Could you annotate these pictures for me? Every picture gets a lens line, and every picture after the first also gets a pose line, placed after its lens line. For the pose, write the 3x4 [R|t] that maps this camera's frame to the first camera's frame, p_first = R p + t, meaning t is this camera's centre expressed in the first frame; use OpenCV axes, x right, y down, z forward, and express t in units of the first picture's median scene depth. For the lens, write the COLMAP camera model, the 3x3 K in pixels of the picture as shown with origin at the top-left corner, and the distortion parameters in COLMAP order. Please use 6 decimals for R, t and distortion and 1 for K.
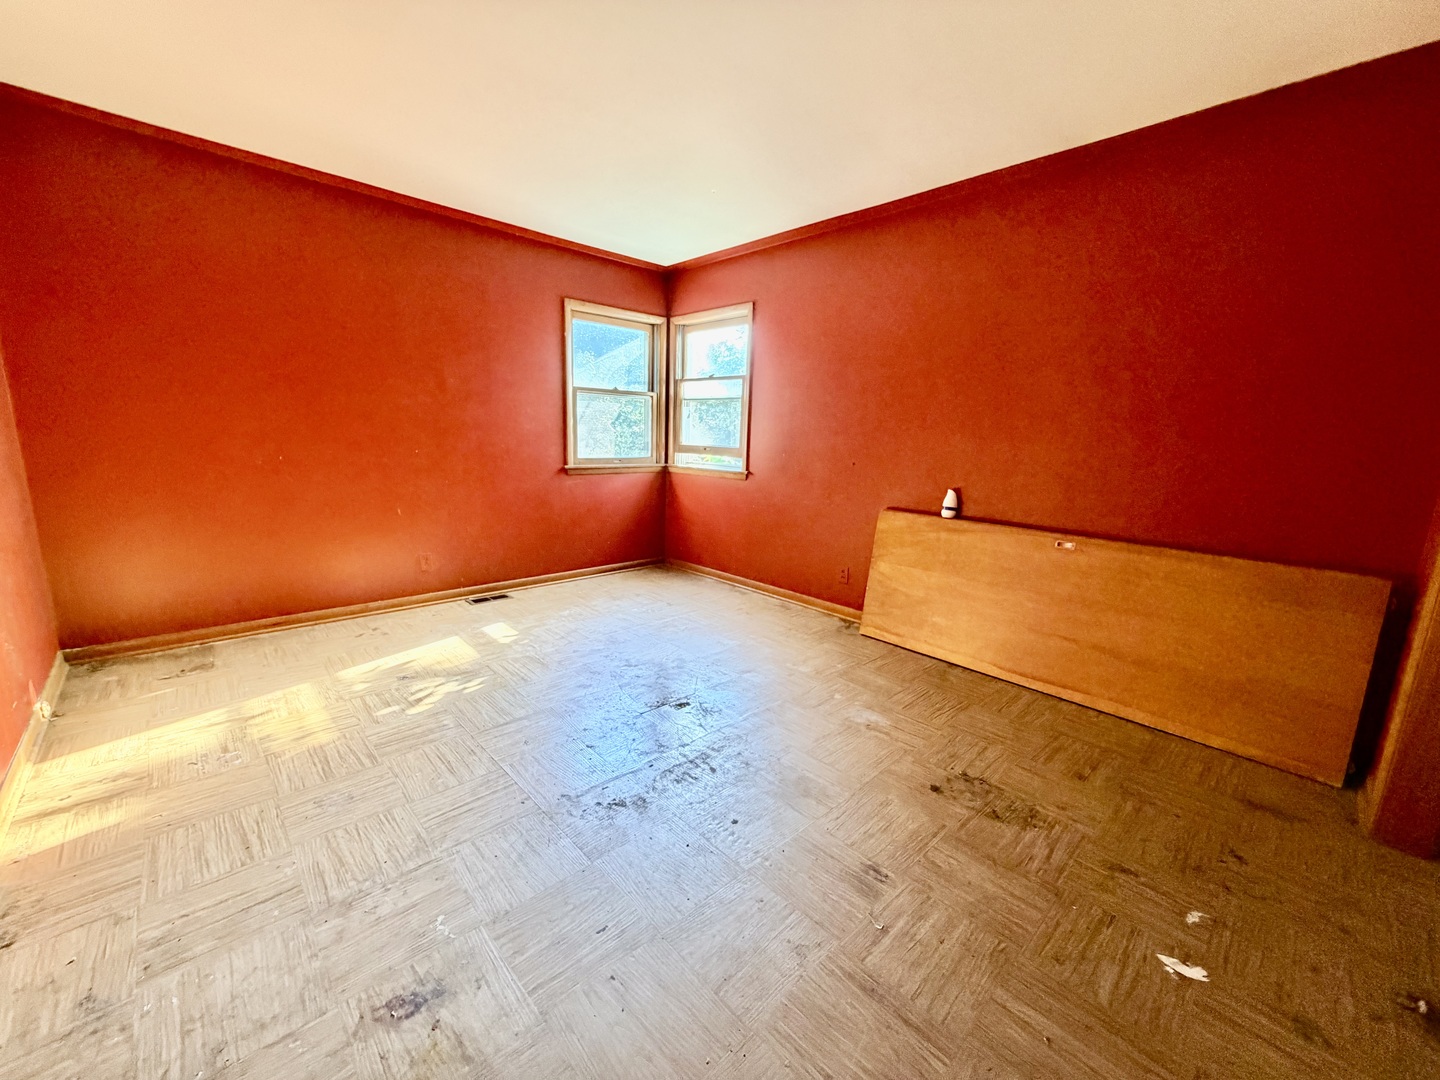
lens RADIAL K [[576.1, 0, 718.9], [0, 576.1, 540.1], [0, 0, 1]] dist [-0.002213, -0.000442]
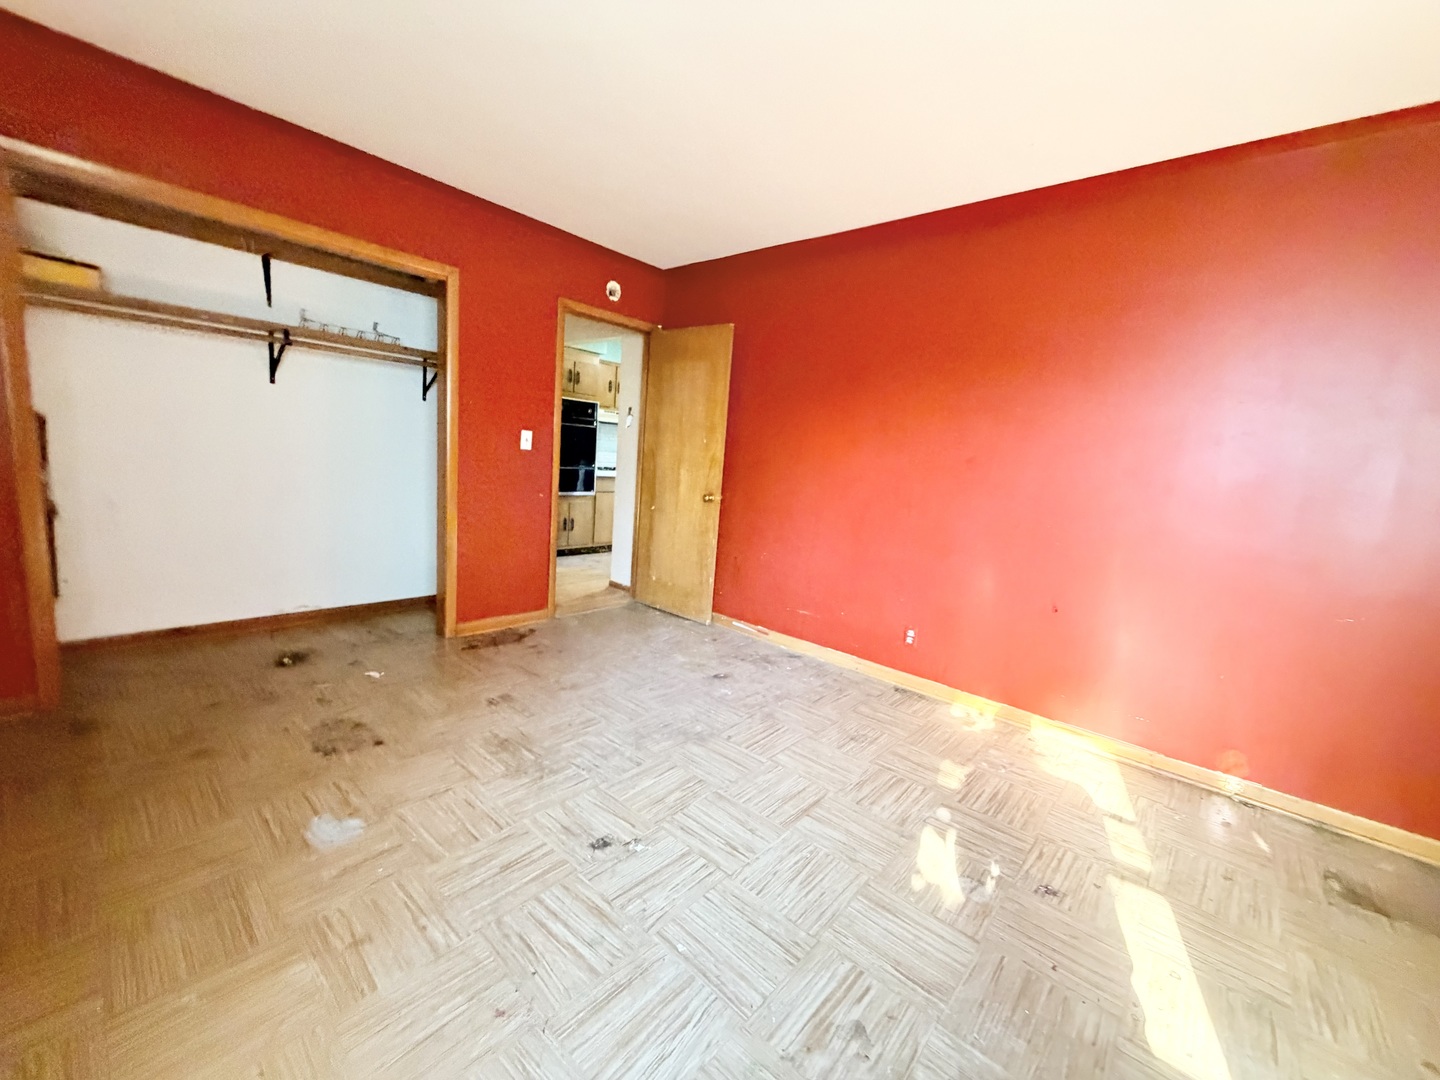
lens RADIAL K [[576.1, 0, 722.6], [0, 576.1, 540.1], [0, 0, 1]] dist [-0.002213, -0.000442]
pose [[-0.989469, -0.090869, -0.112671, -0.136169], [-0.122906, 0.938599, 0.322374, -0.426257], [0.076459, 0.332827, -0.939883, 2.208236]]
